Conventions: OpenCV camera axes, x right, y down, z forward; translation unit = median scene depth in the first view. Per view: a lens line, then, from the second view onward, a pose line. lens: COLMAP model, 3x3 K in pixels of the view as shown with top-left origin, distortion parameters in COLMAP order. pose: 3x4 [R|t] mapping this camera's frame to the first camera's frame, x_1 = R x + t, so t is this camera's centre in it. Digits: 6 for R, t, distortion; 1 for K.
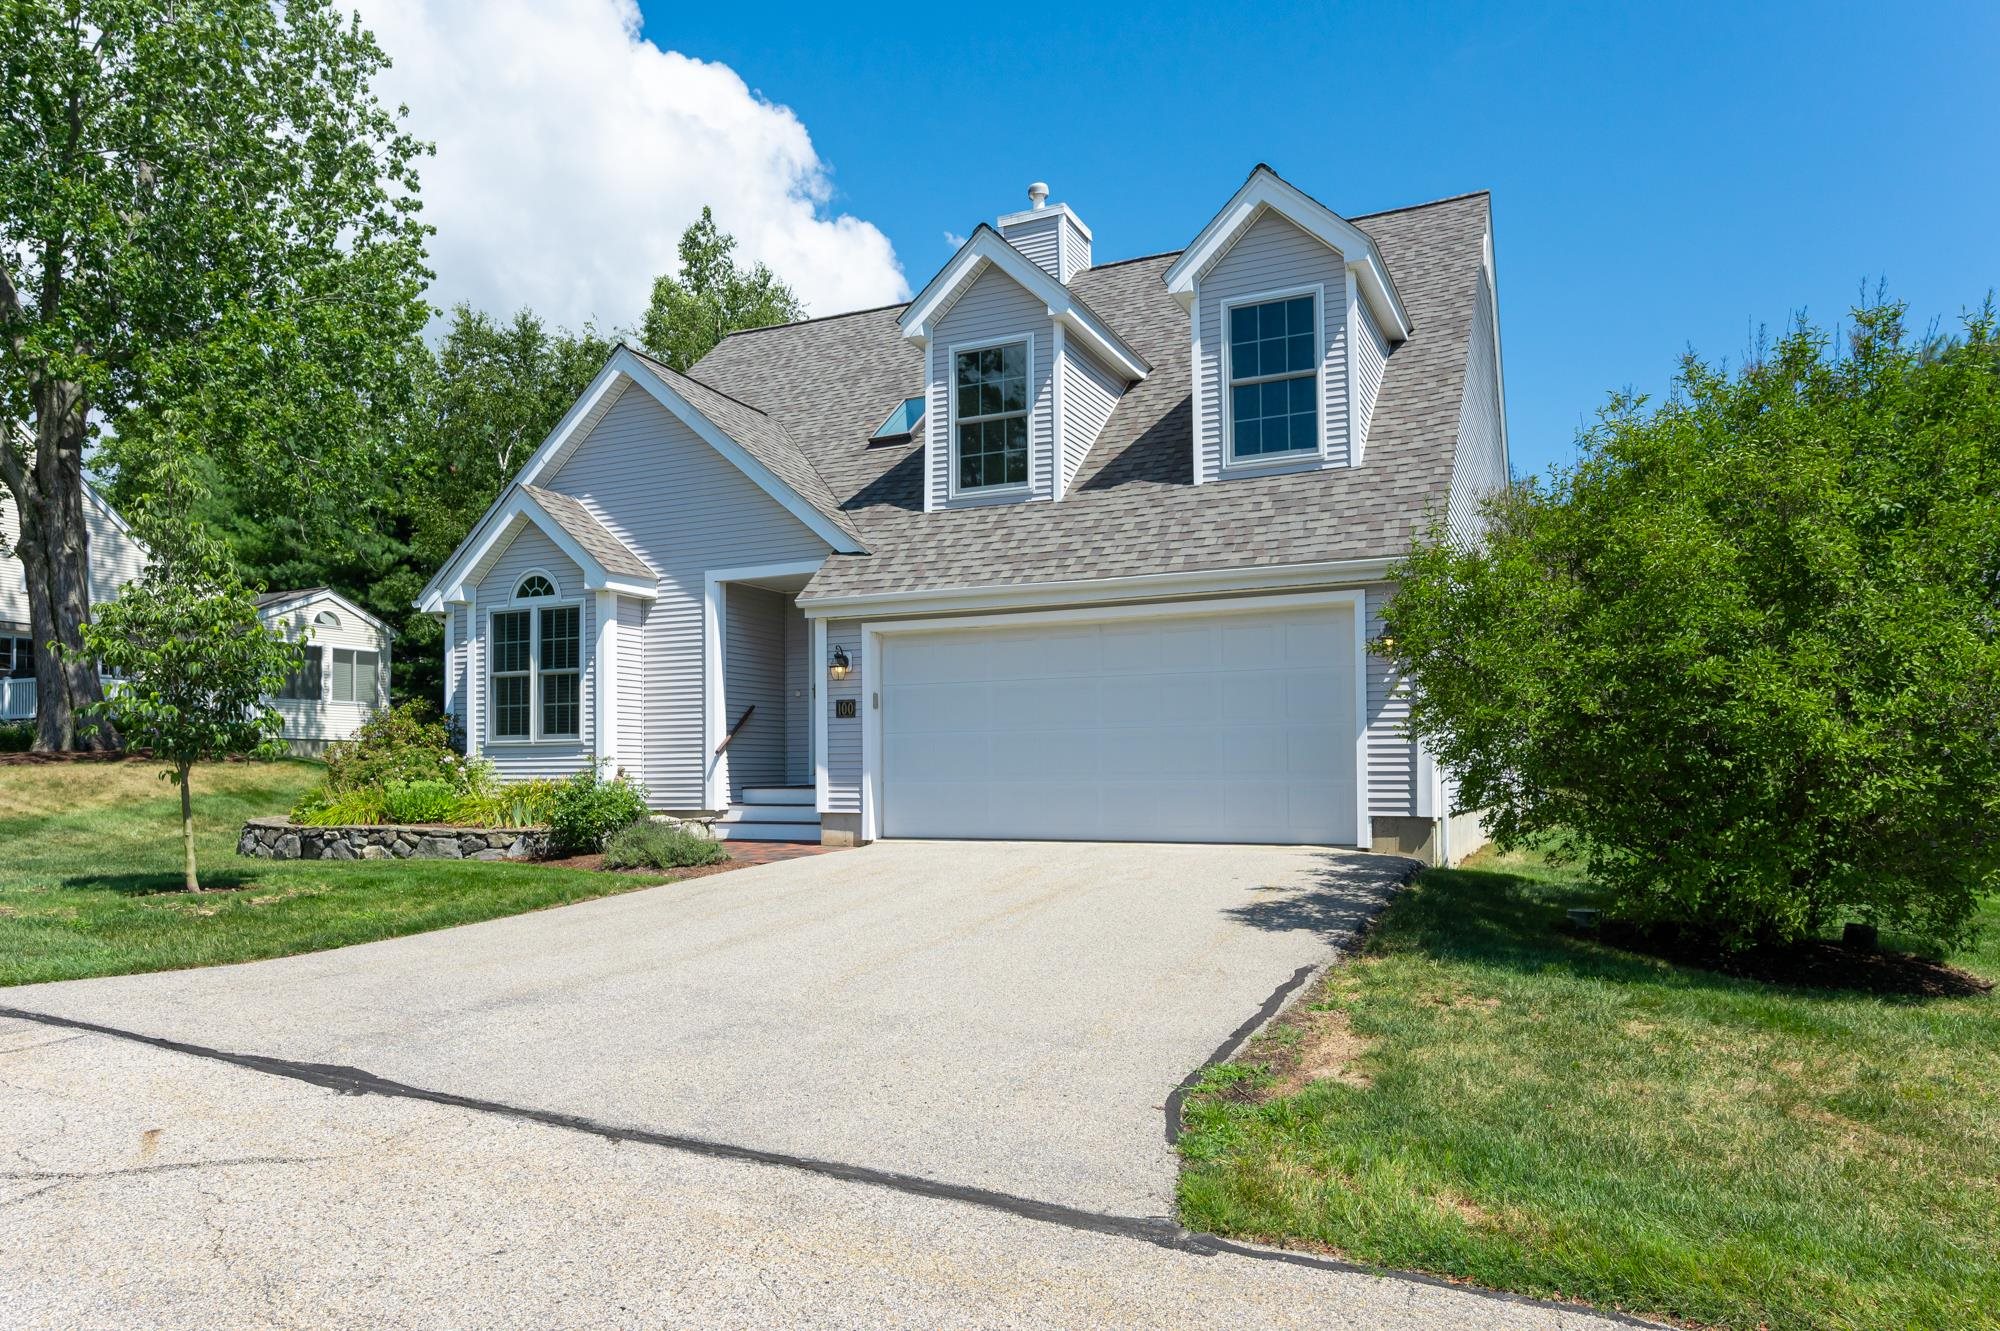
lens RADIAL K [[1199.8, 0, 993.2], [0, 1199.8, 719.3], [0, 0, 1]] dist [0.007119, -0.000367]
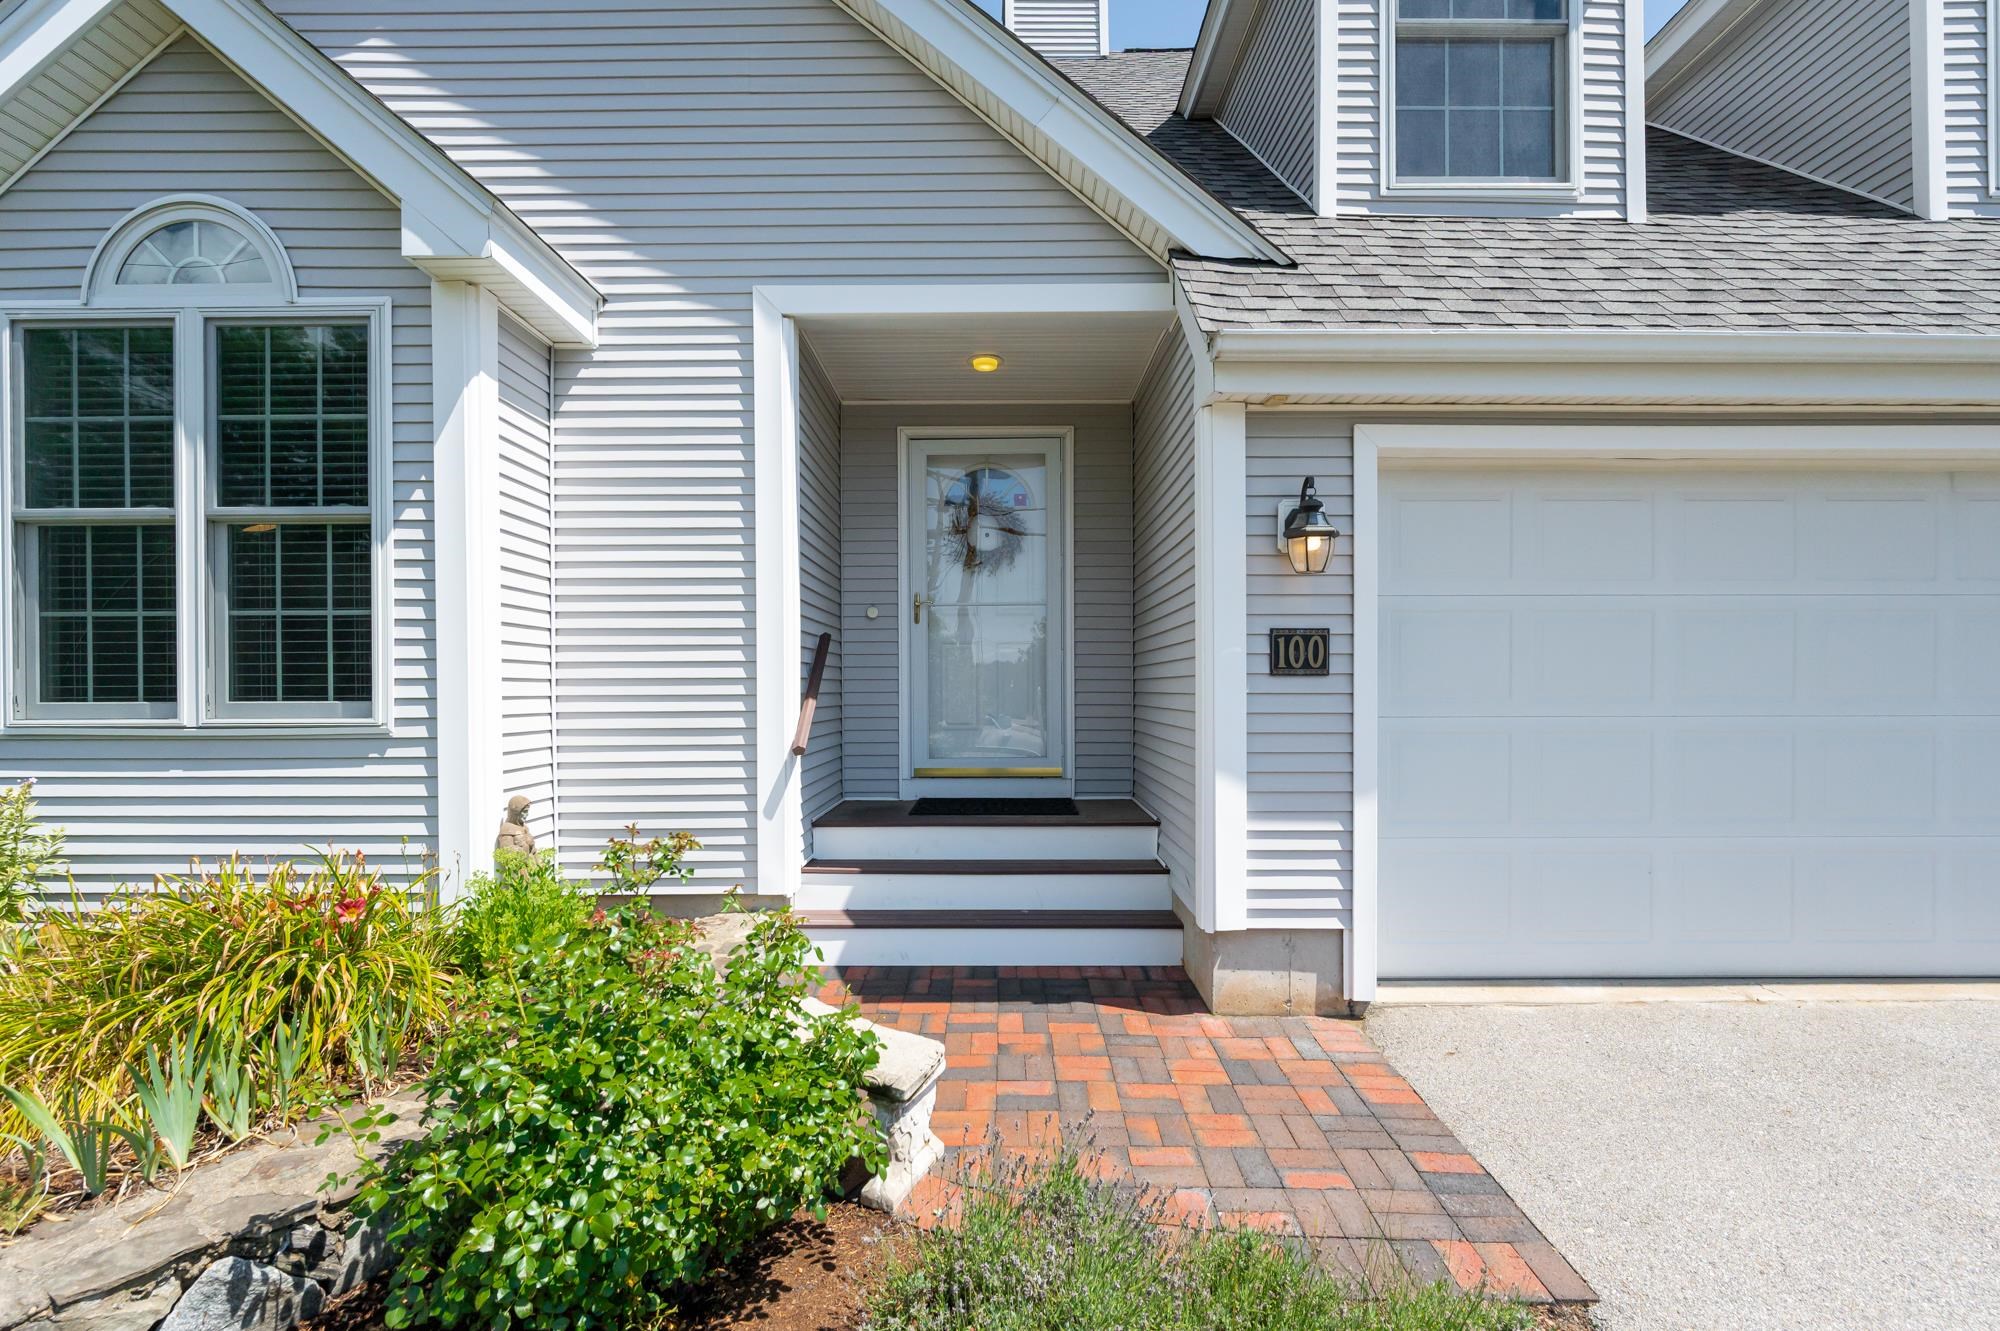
lens RADIAL K [[863.8, 0, 978.4], [0, 863.8, 692.7], [0, 0, 1]] dist [-0.004138, -0.000044]
pose [[0.909020, 0.001942, 0.416749, -0.311115], [-0.021661, 0.998858, 0.042592, -0.004969], [-0.416190, -0.047744, 0.908023, 0.757914]]
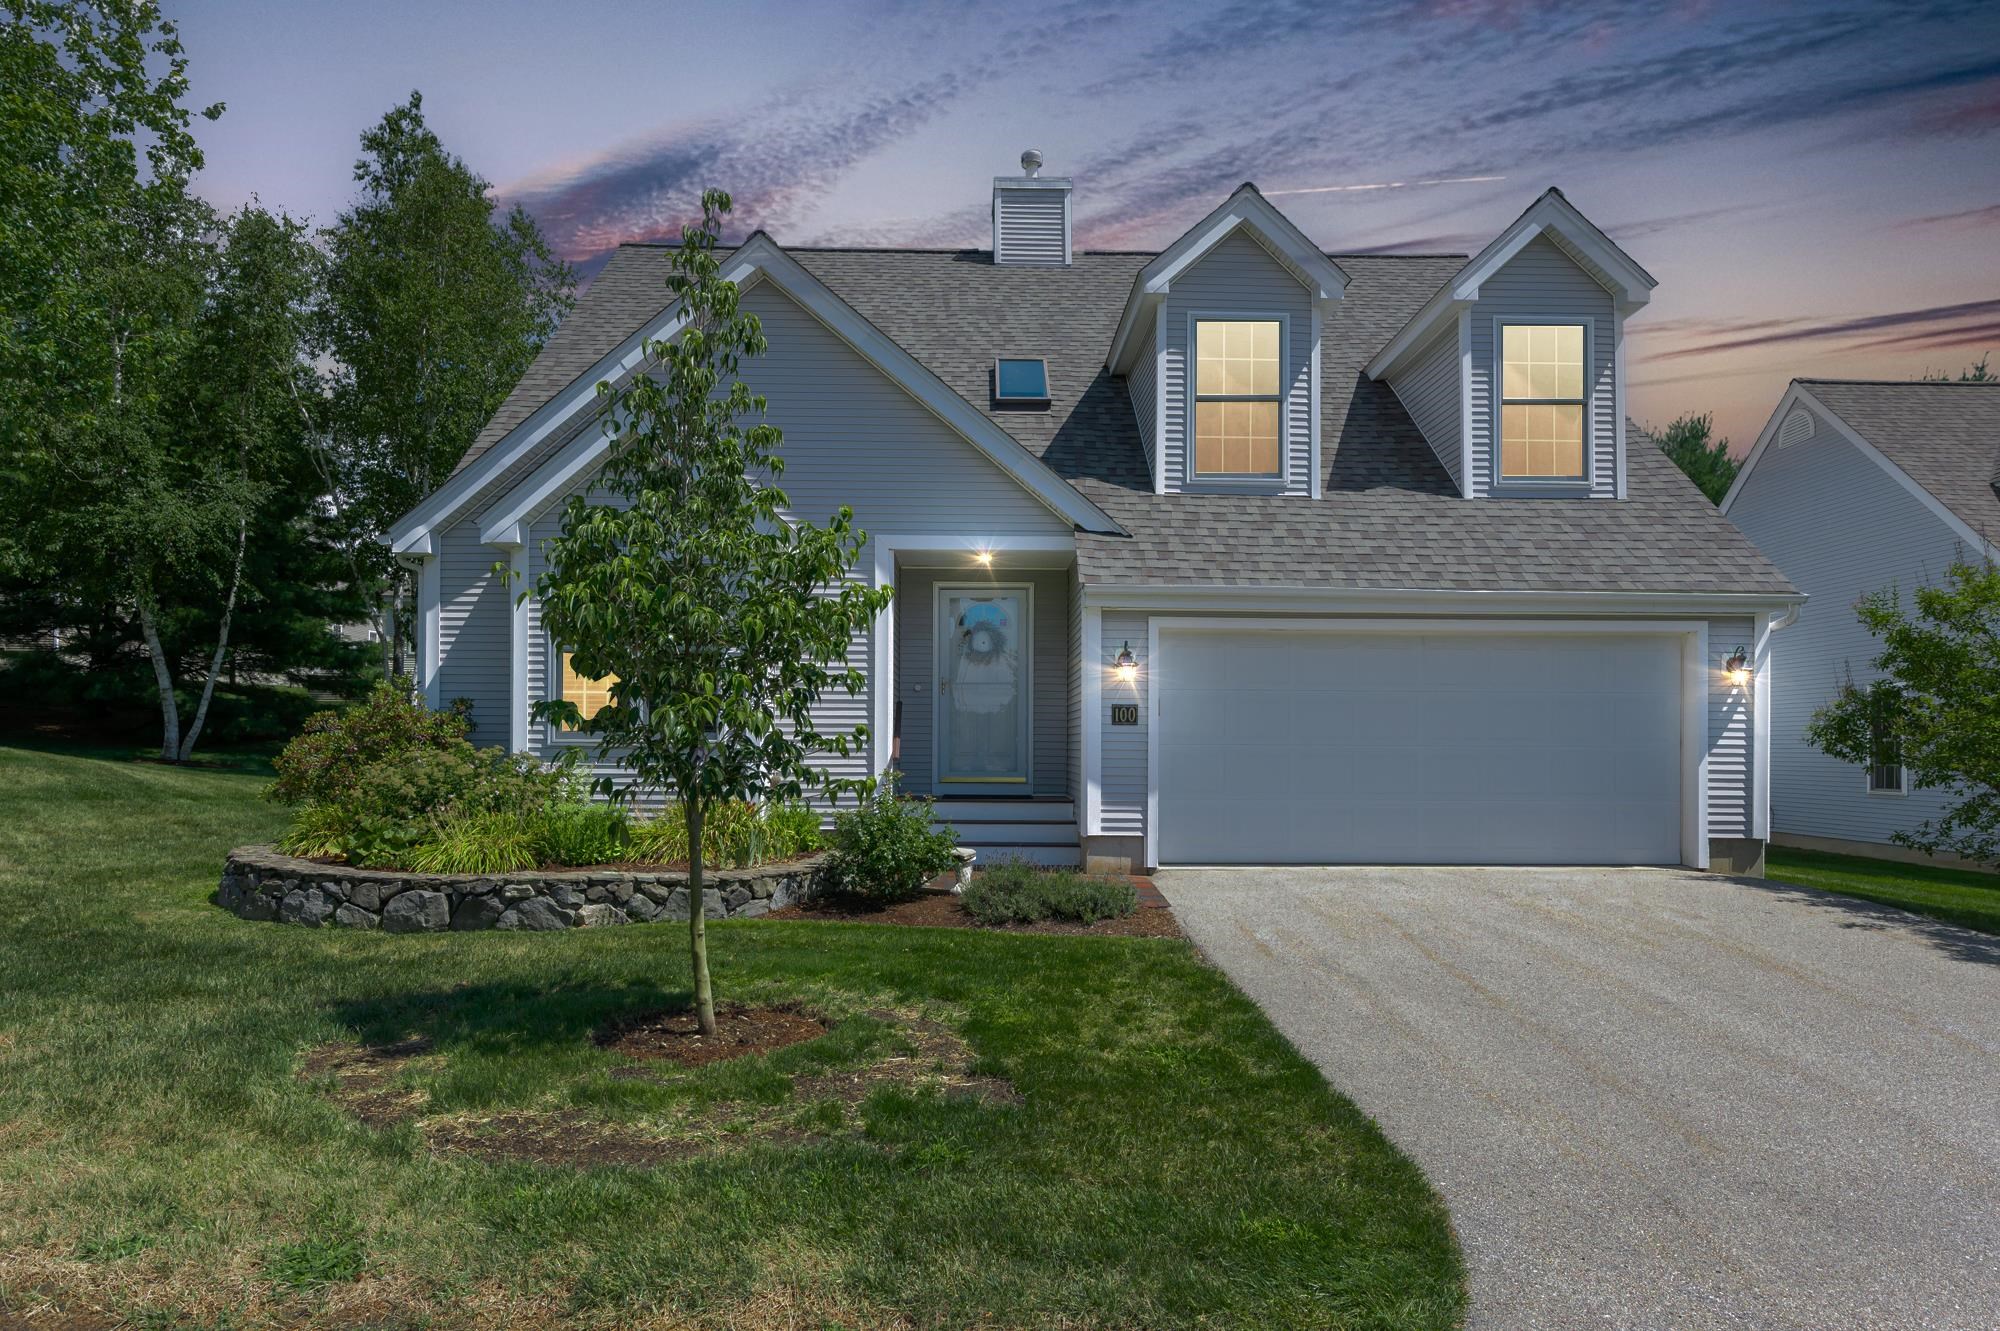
lens RADIAL K [[1069.9, 0, 958.6], [0, 1069.9, 738.1], [0, 0, 1]] dist [-0.000648, -0.000400]
pose [[0.904750, 0.016134, 0.425637, -0.529557], [-0.031959, 0.999037, 0.030065, -0.010846], [-0.424742, -0.040804, 0.904395, 0.339606]]
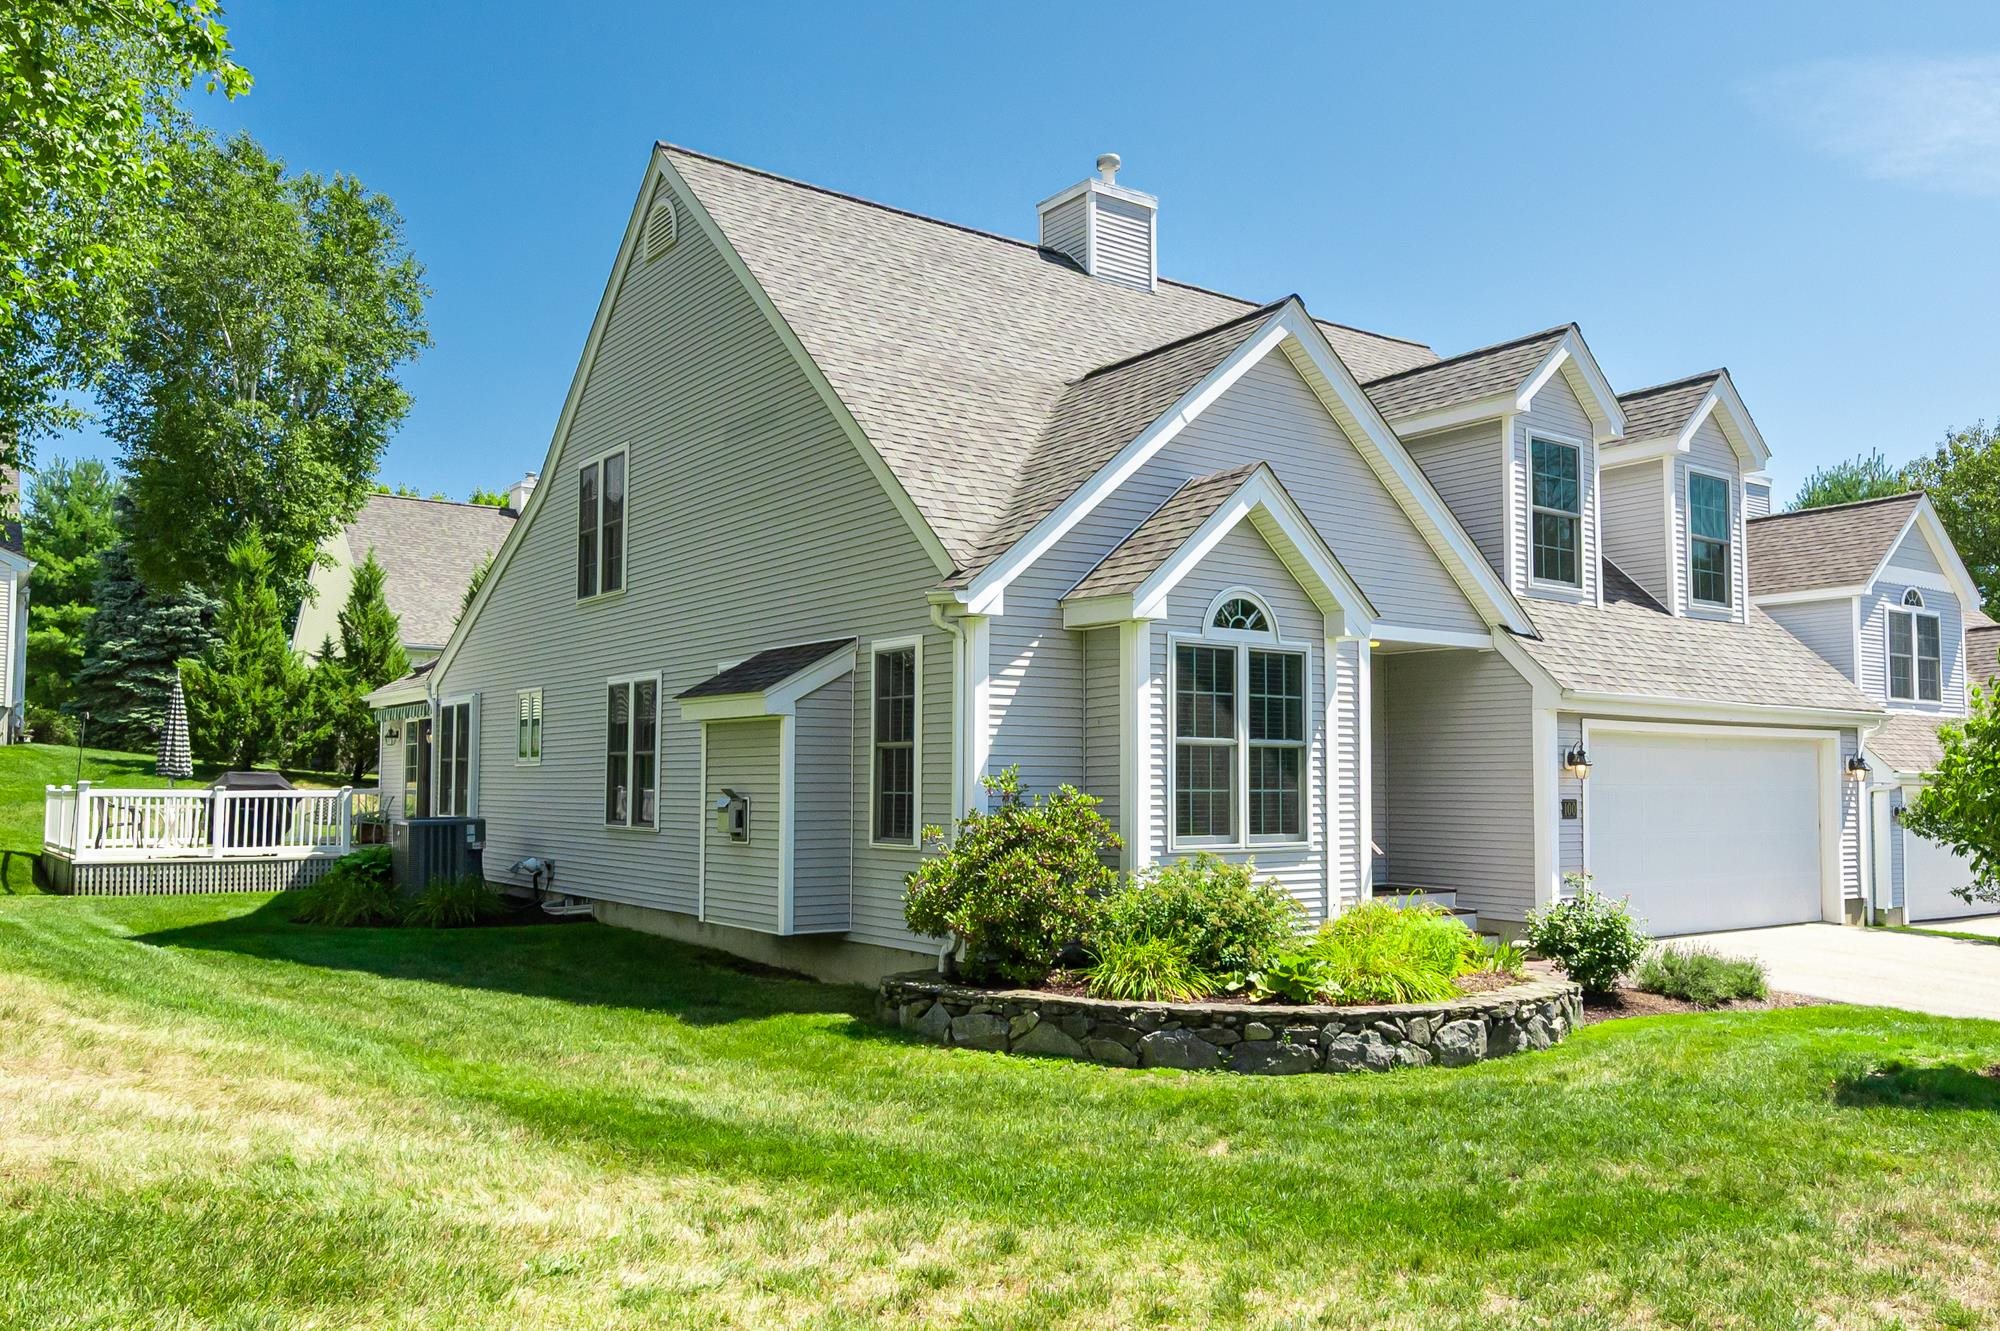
lens RADIAL K [[1529.8, 0, 1001.2], [0, 1529.8, 666.4], [0, 0, 1]] dist [0.013372, 0.003184]
pose [[0.491037, 0.073820, 0.868005, -1.308723], [-0.046859, 0.997199, -0.058299, -0.027487], [-0.869878, -0.012047, 0.493121, 0.761142]]
